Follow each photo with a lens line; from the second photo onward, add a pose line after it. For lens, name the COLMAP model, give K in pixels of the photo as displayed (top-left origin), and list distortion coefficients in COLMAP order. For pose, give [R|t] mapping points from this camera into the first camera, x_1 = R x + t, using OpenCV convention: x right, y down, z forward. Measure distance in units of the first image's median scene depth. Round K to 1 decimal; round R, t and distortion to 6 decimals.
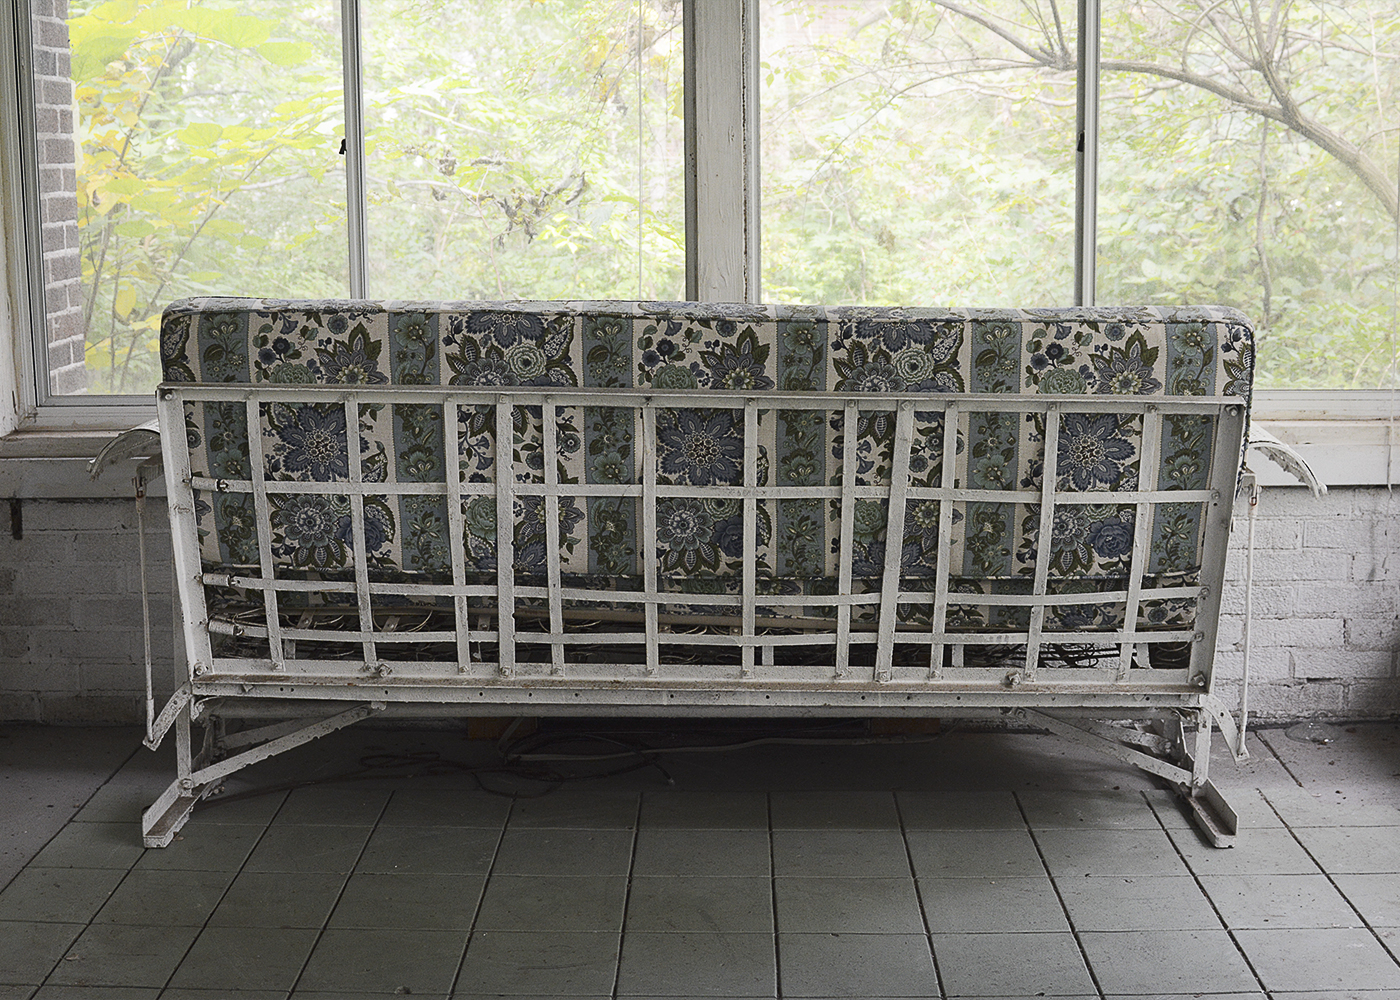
lens RADIAL K [[1901.7, 0, 700.0], [0, 1901.7, 500.0], [0, 0, 1]] dist [-0.139533, -0.019831]
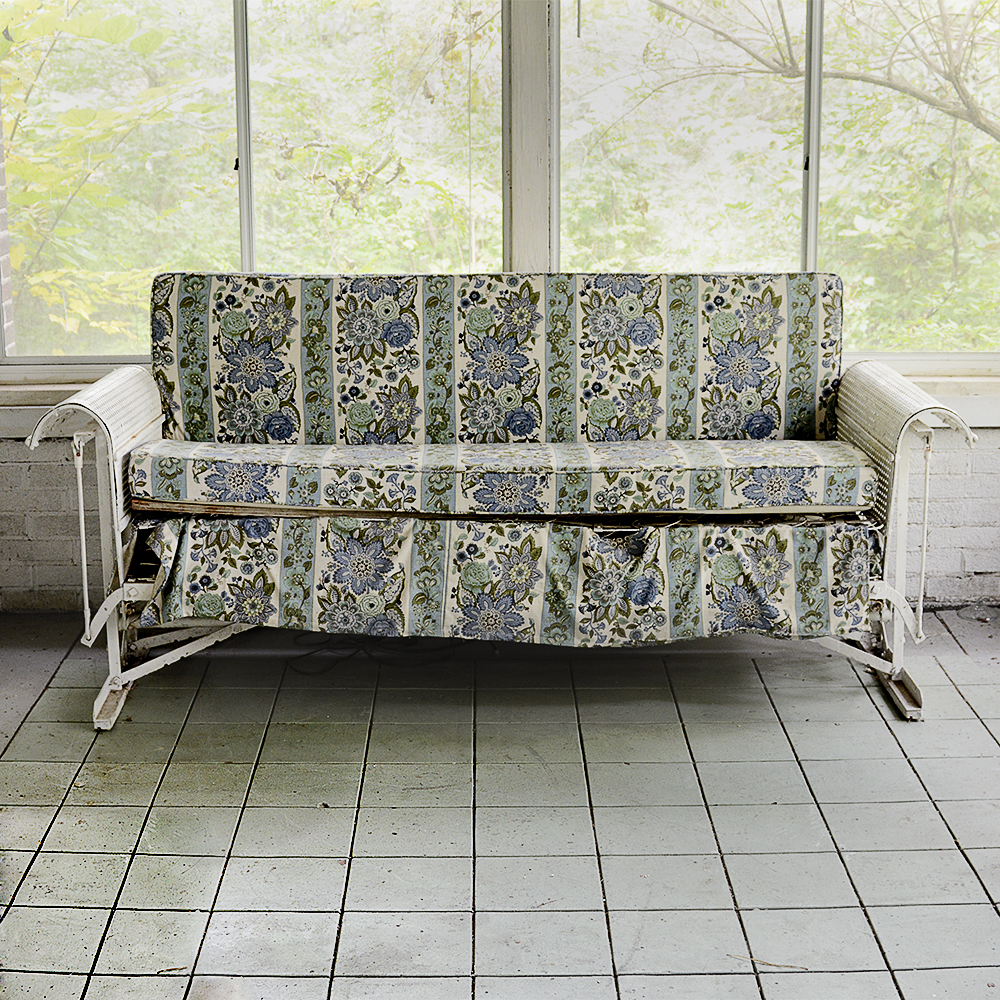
lens RADIAL K [[1807.5, 0, 500.0], [0, 1807.5, 500.0], [0, 0, 1]] dist [-0.212920, 0.262132]
pose [[0.999437, -0.003482, 0.033368, -0.050164], [0.001140, 0.997551, 0.069934, -0.042979], [-0.033530, -0.069857, 0.996993, -0.233386]]
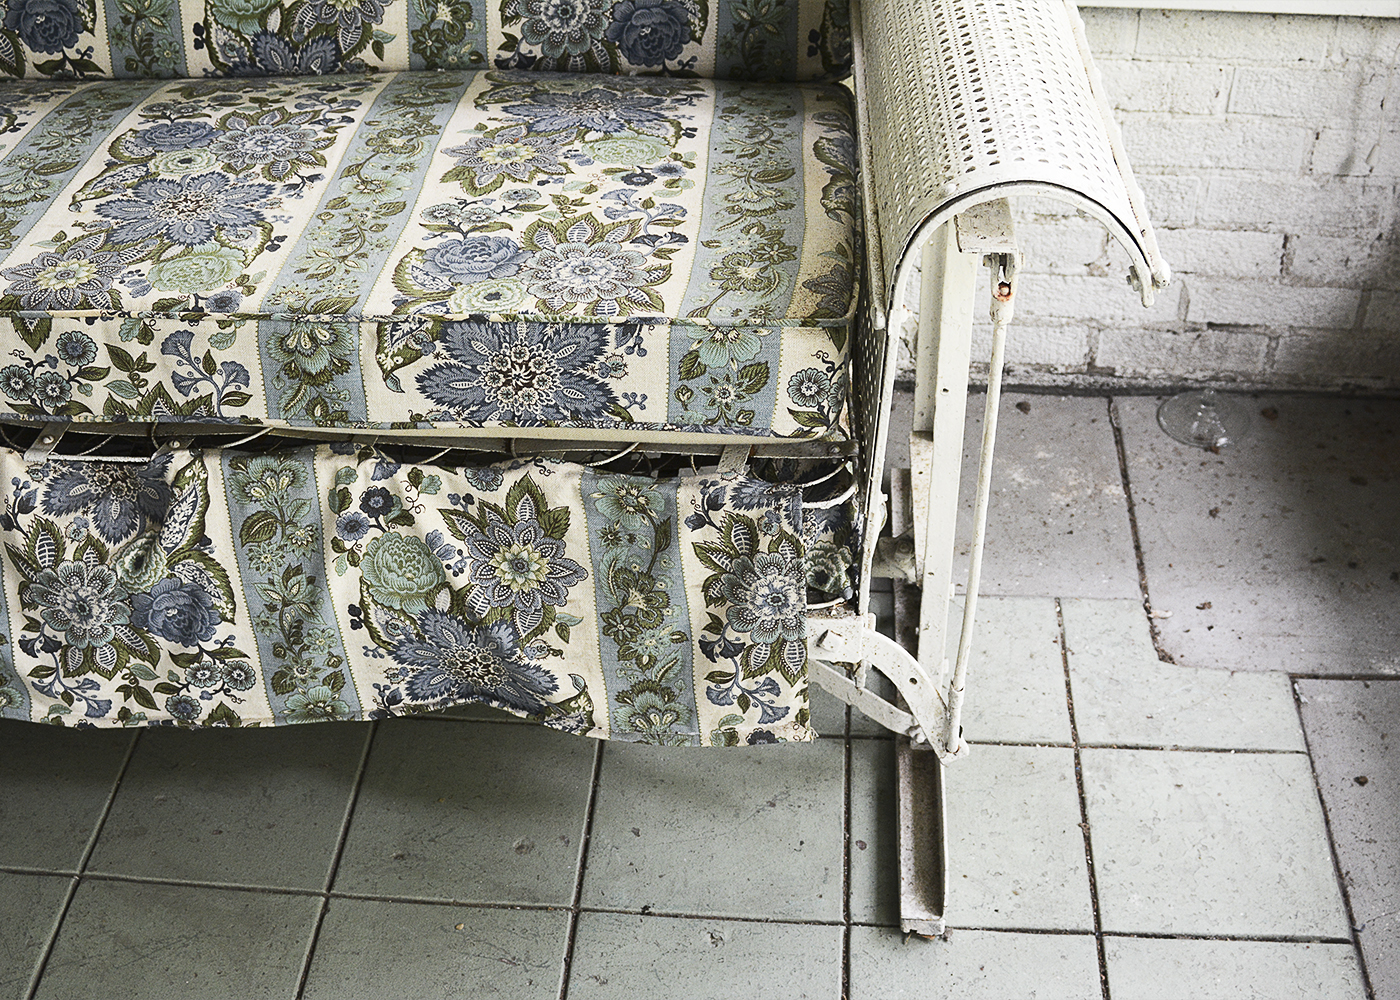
lens RADIAL K [[1790.2, 0, 700.0], [0, 1790.2, 500.0], [0, 0, 1]] dist [-0.161257, 0.075882]
pose [[0.998940, 0.031356, -0.033704, 0.185828], [-0.011490, 0.878814, 0.477027, -0.116166], [0.044577, -0.476134, 0.878242, 0.481651]]
